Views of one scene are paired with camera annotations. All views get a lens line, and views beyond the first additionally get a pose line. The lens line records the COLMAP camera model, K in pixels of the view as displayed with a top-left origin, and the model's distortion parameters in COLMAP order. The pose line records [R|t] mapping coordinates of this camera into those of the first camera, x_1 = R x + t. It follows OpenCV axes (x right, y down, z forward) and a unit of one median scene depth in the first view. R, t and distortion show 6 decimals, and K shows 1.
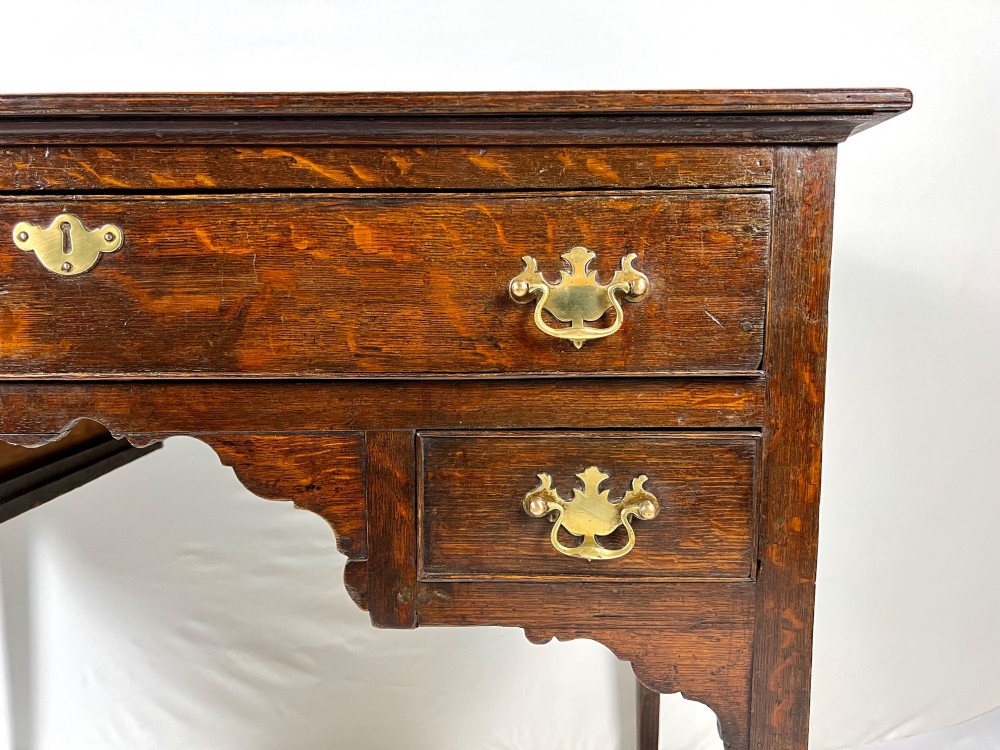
lens RADIAL K [[923.1, 0, 382.9], [0, 923.1, 444.8], [0, 0, 1]] dist [0.043377, -0.000675]
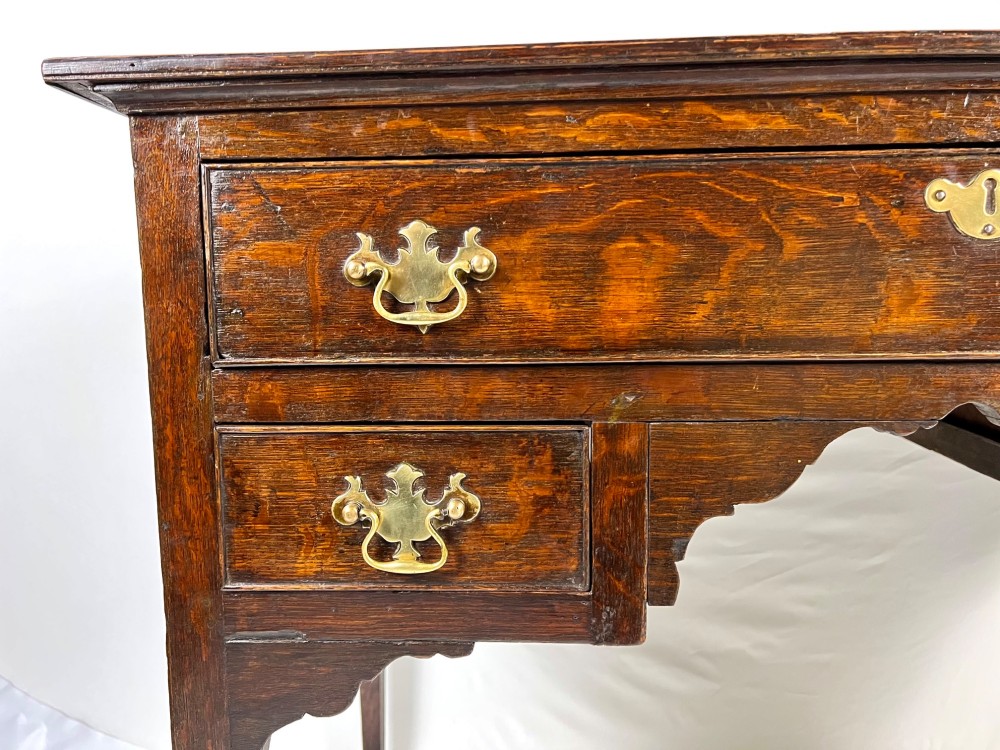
lens RADIAL K [[951.4, 0, 499.4], [0, 951.4, 442.4], [0, 0, 1]] dist [0.067957, -0.023117]
pose [[0.999819, 0.010788, -0.015648, -0.778919], [-0.010687, 0.999922, 0.006498, 0.007797], [0.015717, -0.006329, 0.999856, 0.078068]]
